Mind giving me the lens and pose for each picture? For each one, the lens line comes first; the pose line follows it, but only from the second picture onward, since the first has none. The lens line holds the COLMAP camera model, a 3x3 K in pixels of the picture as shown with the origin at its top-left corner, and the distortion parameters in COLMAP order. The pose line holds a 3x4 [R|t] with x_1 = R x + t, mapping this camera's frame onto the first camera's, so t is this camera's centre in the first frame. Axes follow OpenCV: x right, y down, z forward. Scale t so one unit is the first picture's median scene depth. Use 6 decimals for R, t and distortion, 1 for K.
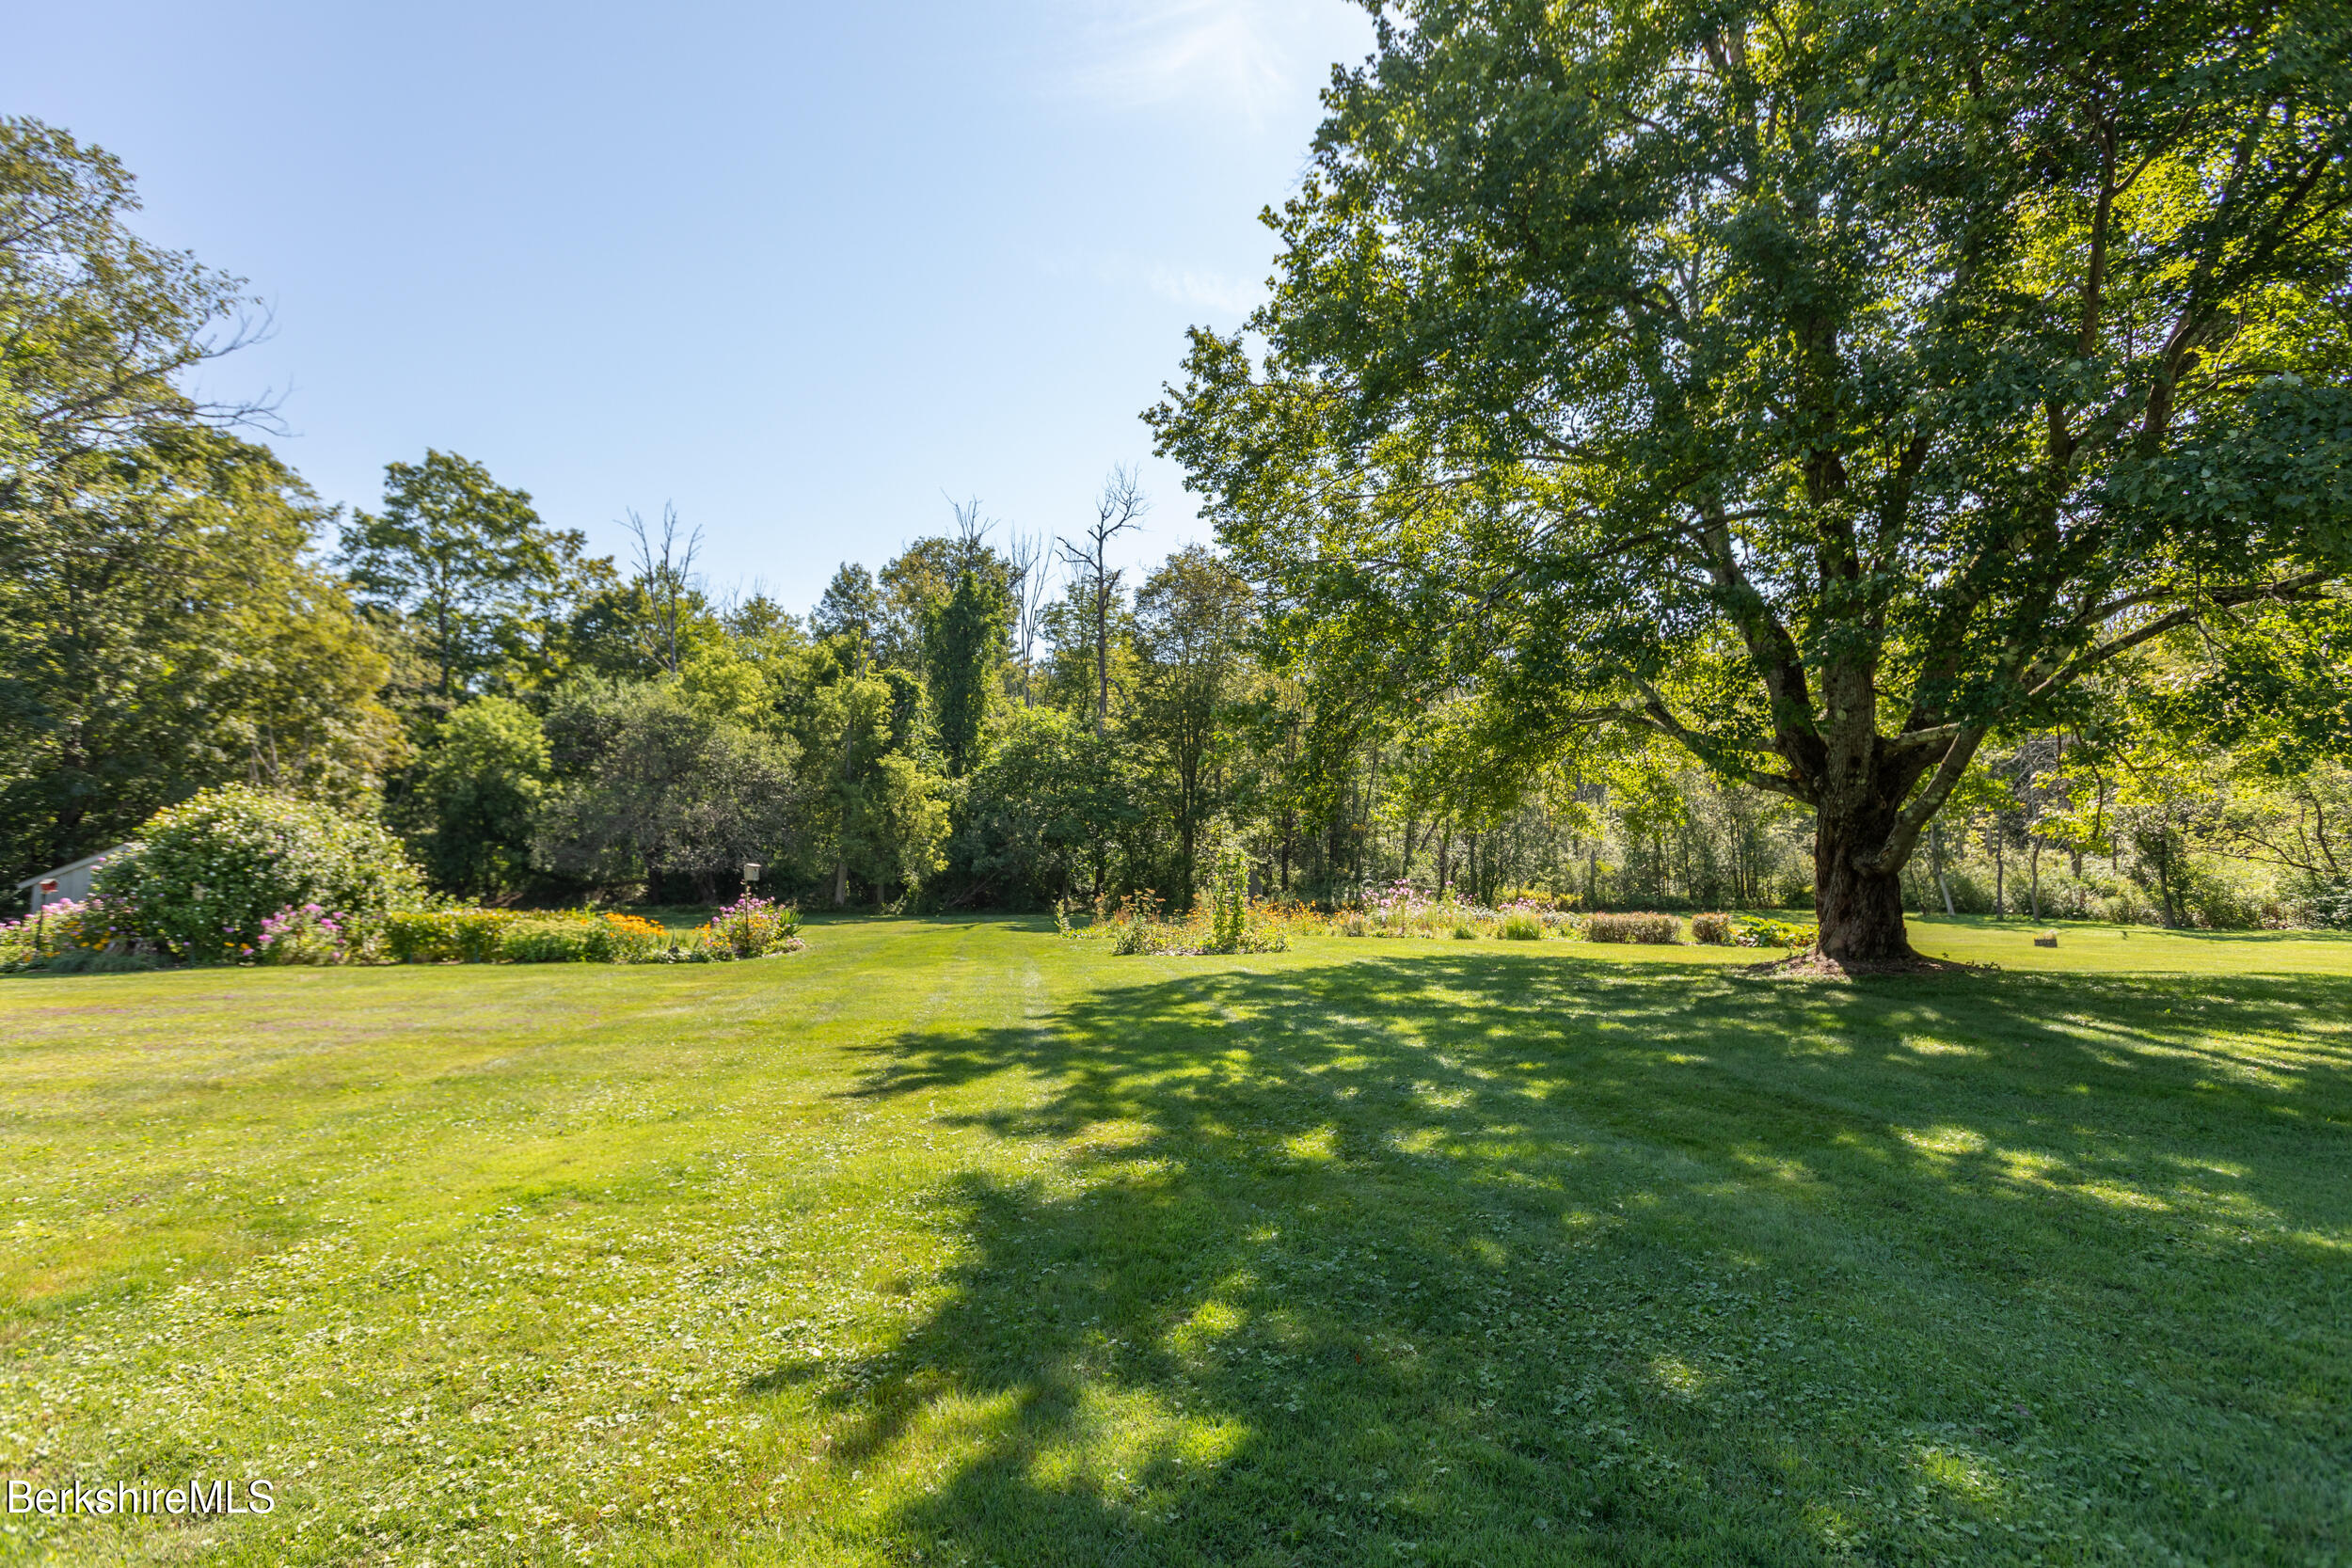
lens RADIAL K [[1135.0, 0, 1159.1], [0, 1135.0, 787.5], [0, 0, 1]] dist [-0.000494, -0.000352]
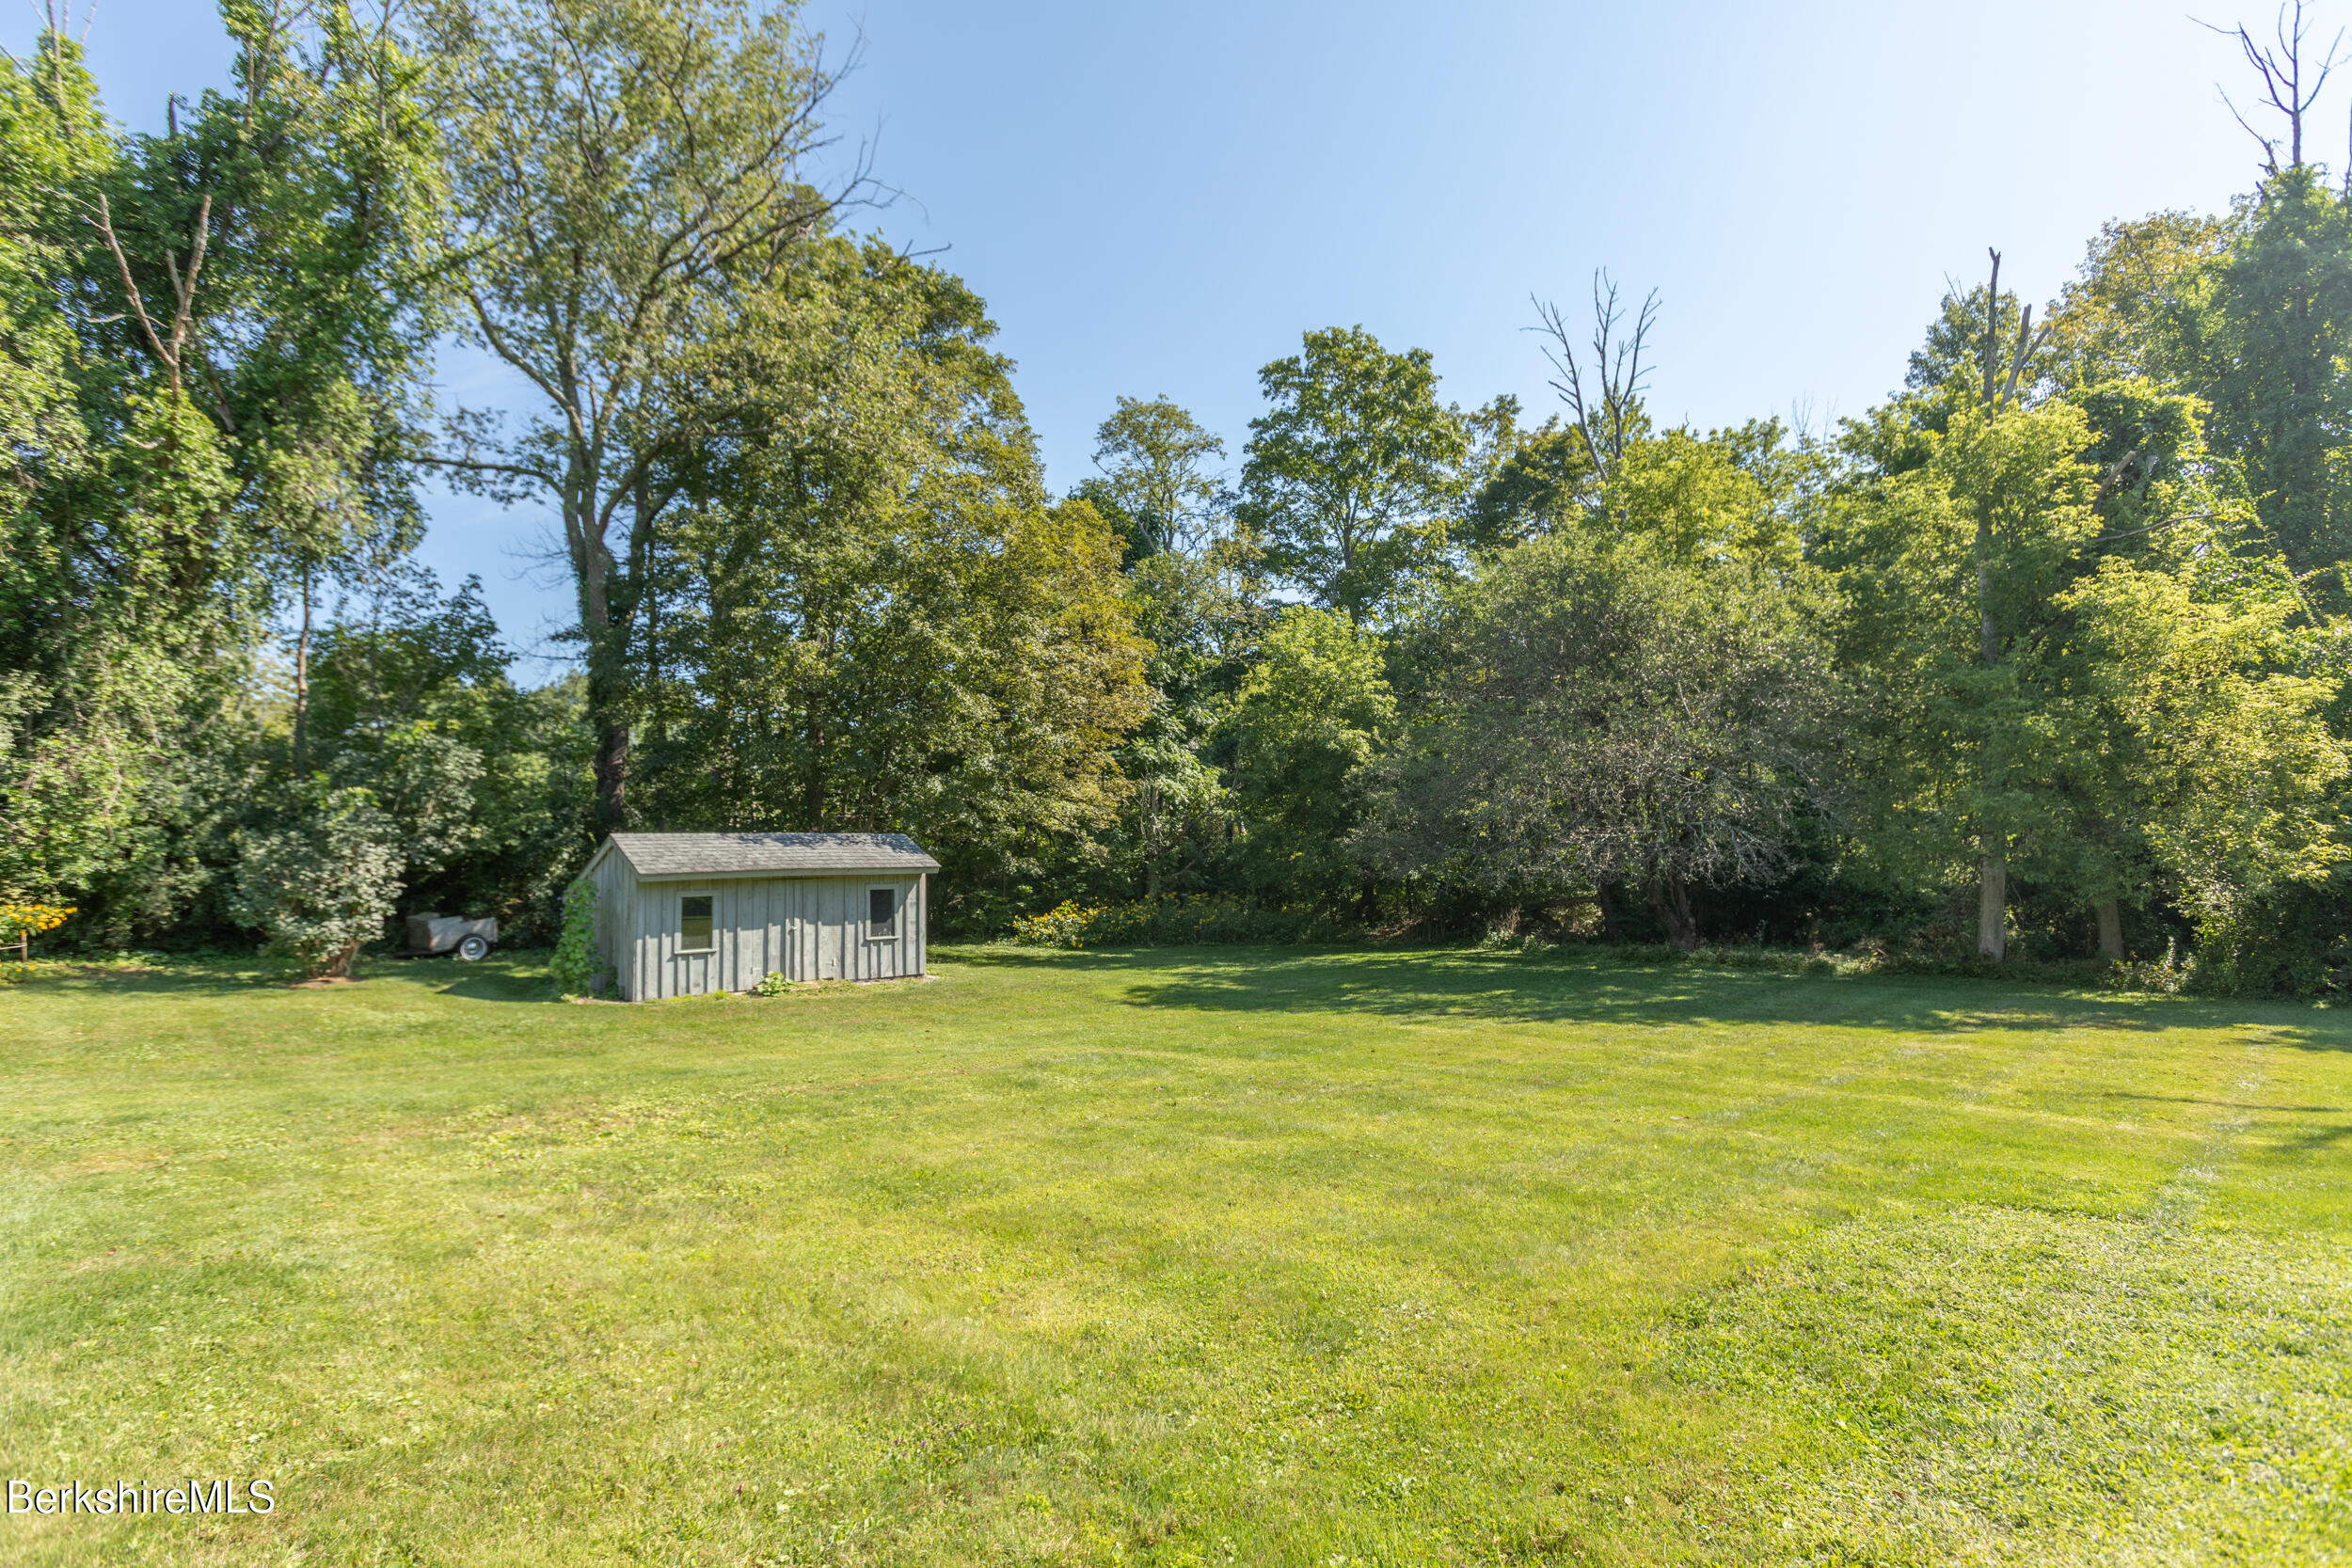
lens RADIAL K [[1135.0, 0, 1159.1], [0, 1135.0, 787.5], [0, 0, 1]] dist [-0.000494, -0.000352]
pose [[0.609702, -0.065735, -0.789900, -0.126423], [0.045476, 0.997815, -0.047936, 0.044197], [0.791325, -0.006695, 0.611359, 0.485038]]
